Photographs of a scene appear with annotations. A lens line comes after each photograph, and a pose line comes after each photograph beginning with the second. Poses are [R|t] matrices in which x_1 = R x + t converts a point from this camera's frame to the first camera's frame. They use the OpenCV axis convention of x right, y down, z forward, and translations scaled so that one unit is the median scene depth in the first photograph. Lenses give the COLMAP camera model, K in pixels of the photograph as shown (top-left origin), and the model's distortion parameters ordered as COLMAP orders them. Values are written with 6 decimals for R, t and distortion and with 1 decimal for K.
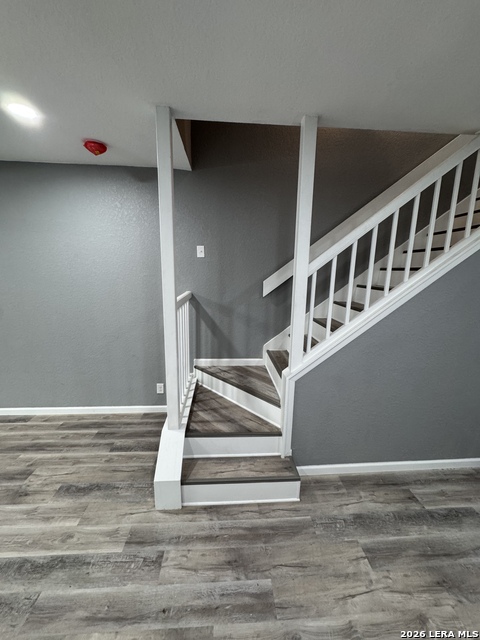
lens RADIAL K [[255.4, 0, 241.8], [0, 255.4, 321.0], [0, 0, 1]] dist [-0.002127, -0.000122]
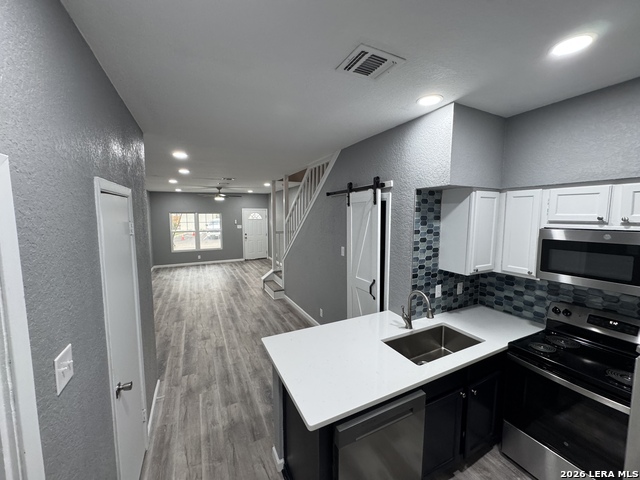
lens RADIAL K [[255.4, 0, 317.6], [0, 255.4, 240.7], [0, 0, 1]] dist [-0.002127, -0.000122]
pose [[0.375161, 0.076765, -0.923776, 3.126461], [-0.170274, 0.985315, 0.012727, -0.081854], [0.911187, 0.152520, 0.382722, 0.241487]]
